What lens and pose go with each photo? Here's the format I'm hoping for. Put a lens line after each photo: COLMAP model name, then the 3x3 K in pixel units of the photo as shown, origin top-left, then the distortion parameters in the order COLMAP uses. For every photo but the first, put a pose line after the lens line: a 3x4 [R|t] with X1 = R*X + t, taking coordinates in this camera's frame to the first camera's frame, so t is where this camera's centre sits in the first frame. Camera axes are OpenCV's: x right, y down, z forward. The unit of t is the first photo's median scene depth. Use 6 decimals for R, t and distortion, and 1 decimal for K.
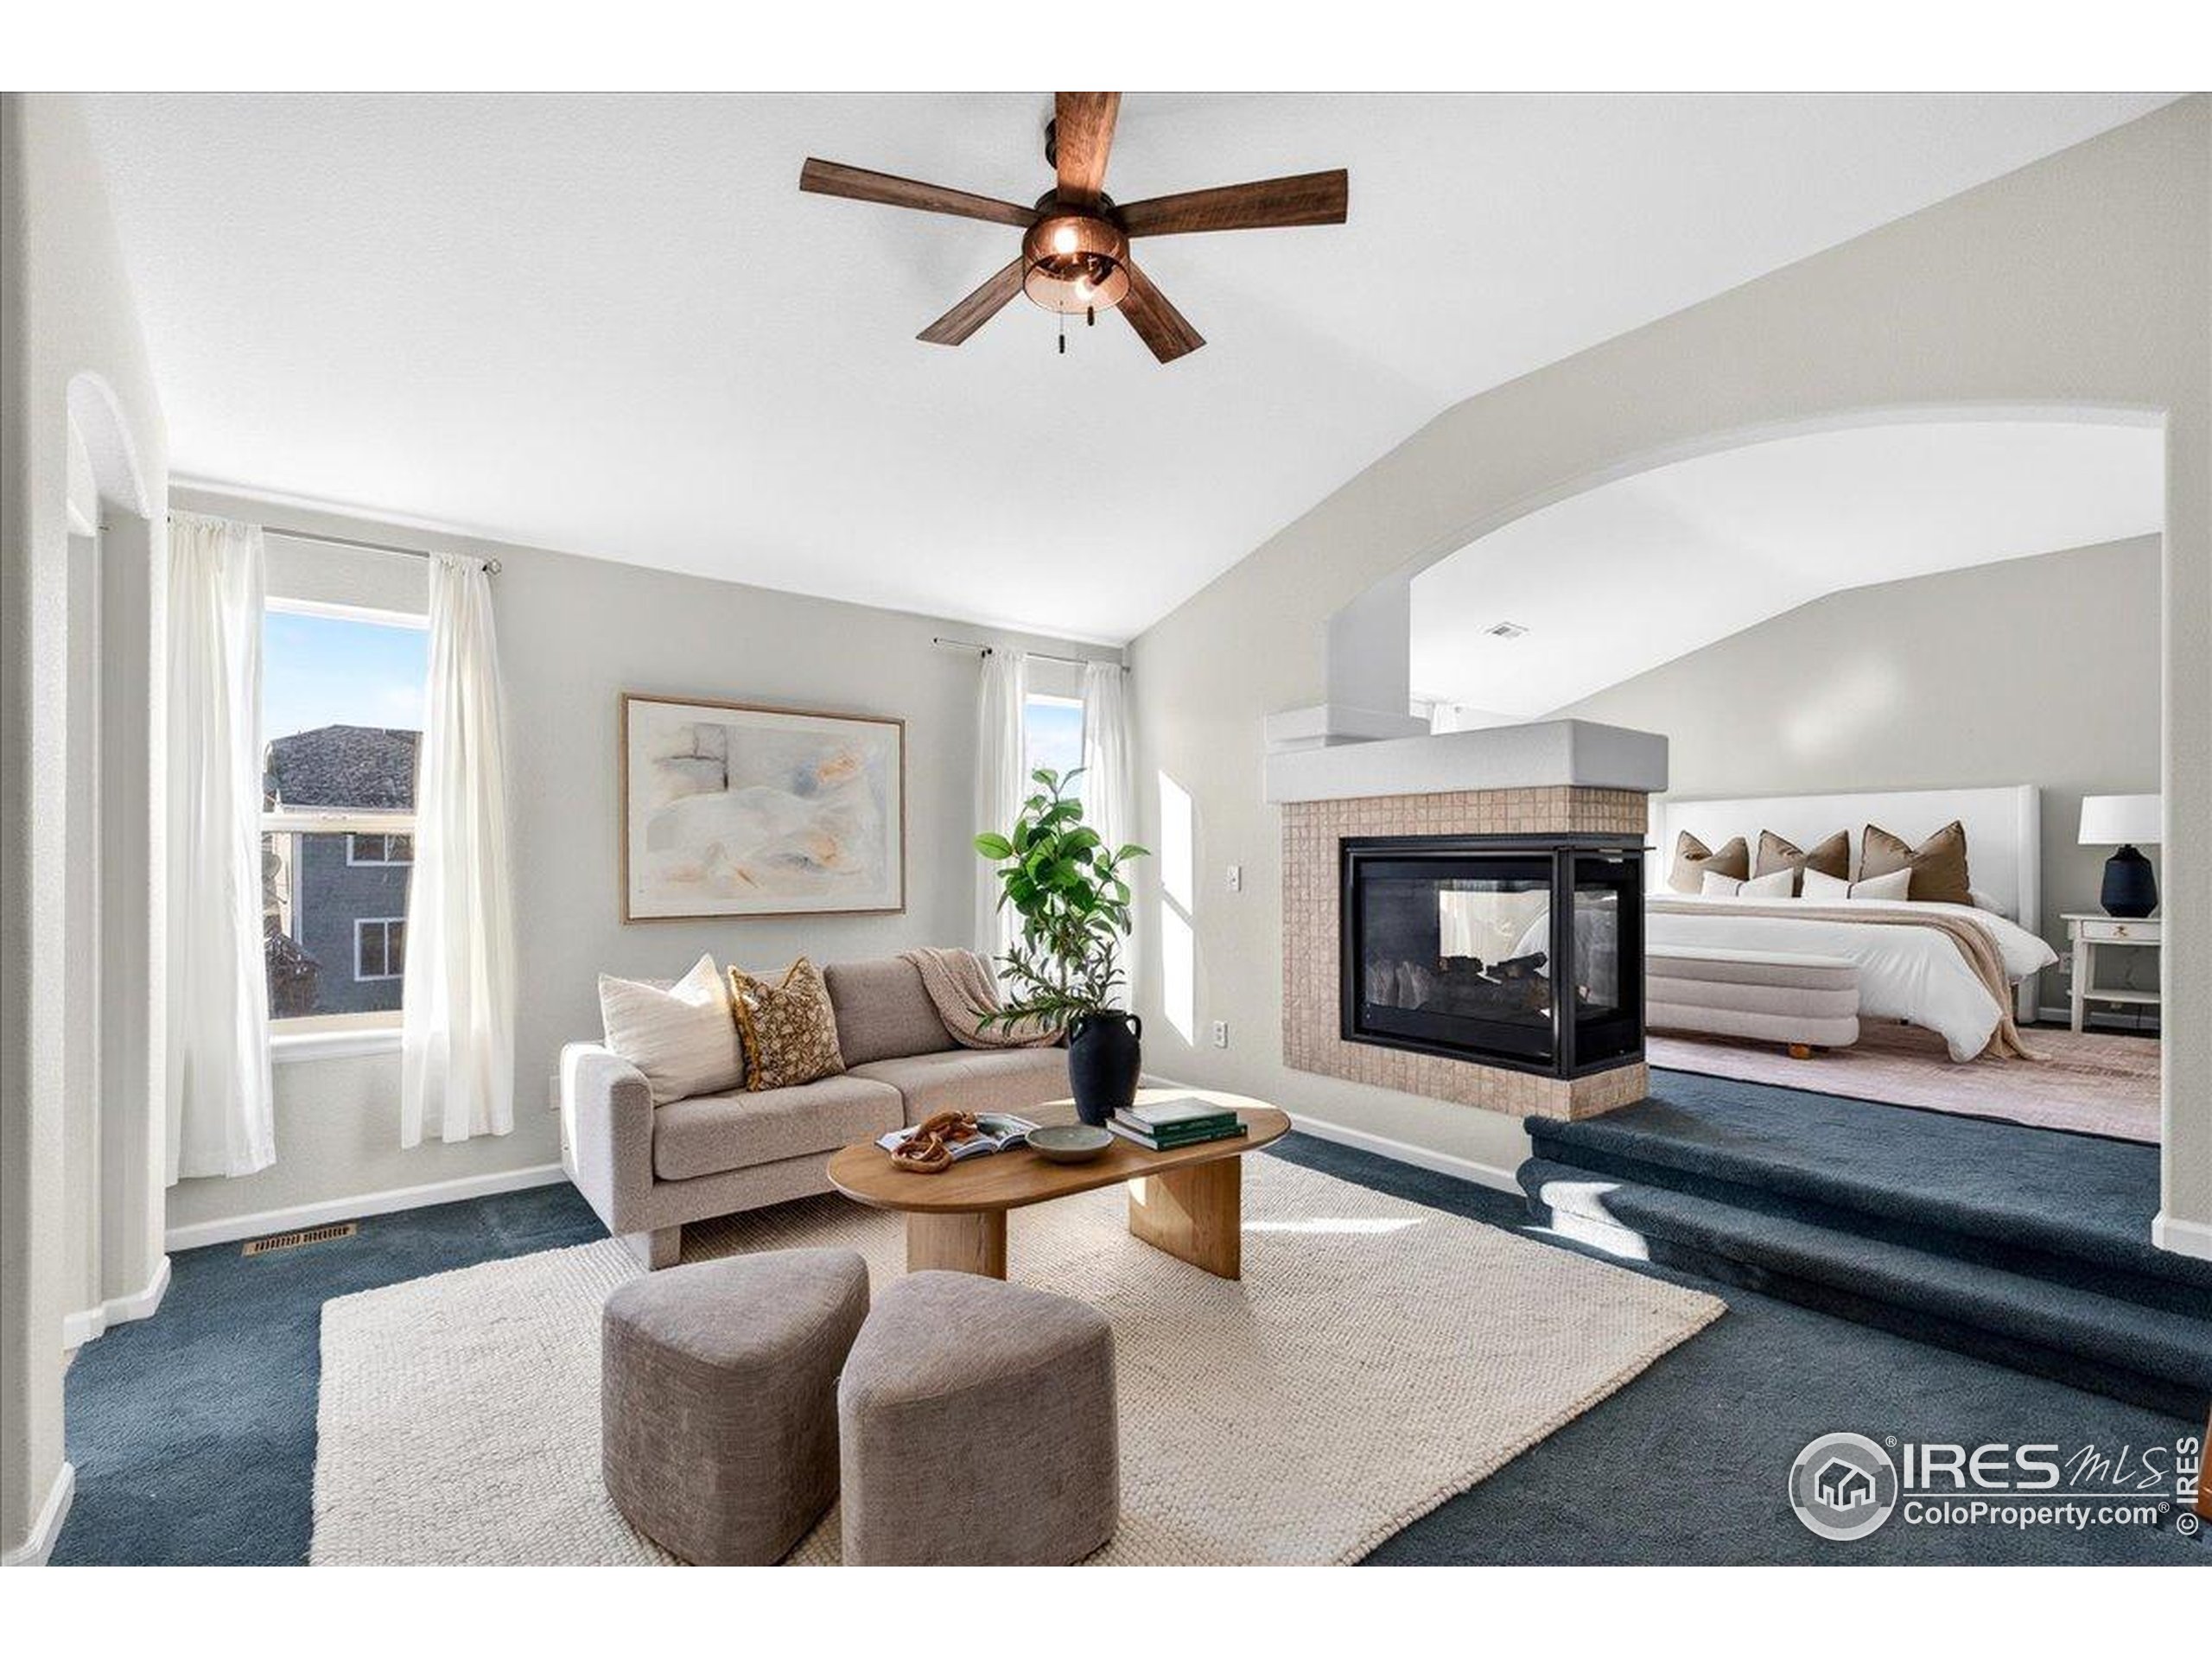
lens RADIAL K [[971.5, 0, 1103.1], [0, 971.5, 866.7], [0, 0, 1]] dist [0.000181, -0.000007]
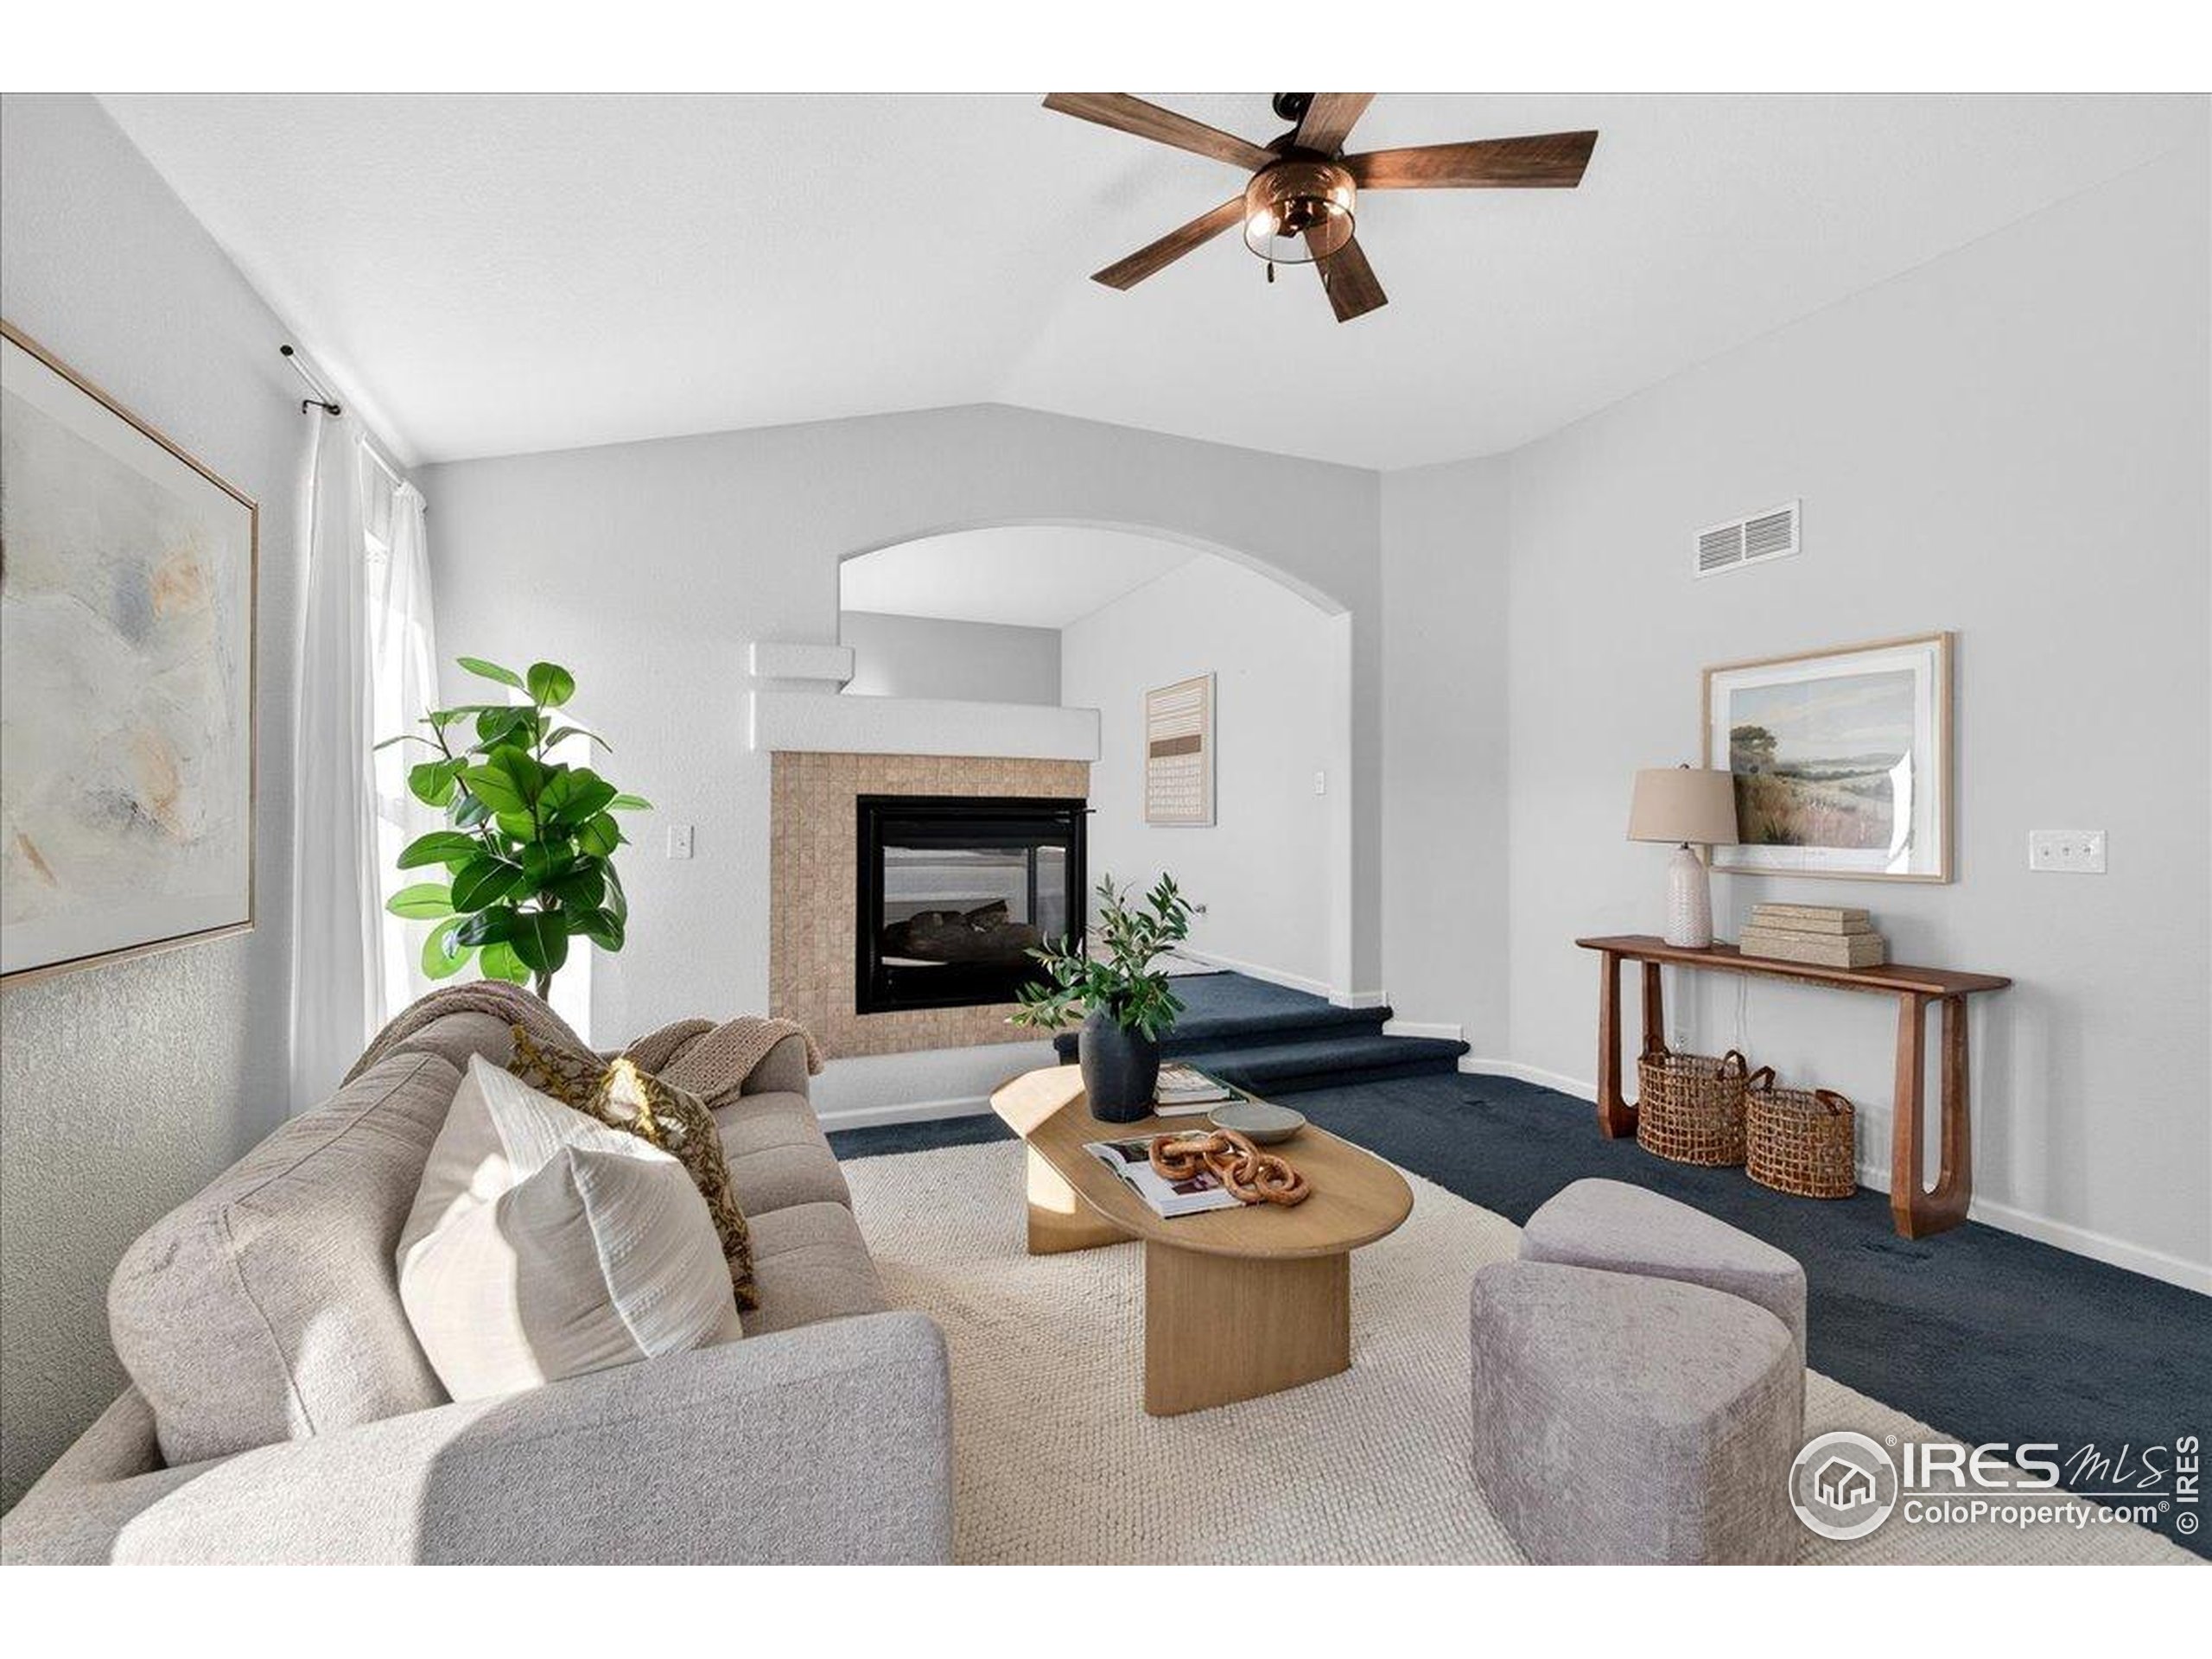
lens RADIAL K [[973.5, 0, 1106.0], [0, 973.5, 829.5], [0, 0, 1]] dist [0.000350, 0.000045]
pose [[0.250701, -0.003032, 0.968060, -0.607532], [-0.003425, 0.999986, 0.004019, -0.001716], [-0.968058, -0.004323, 0.250687, 0.558629]]
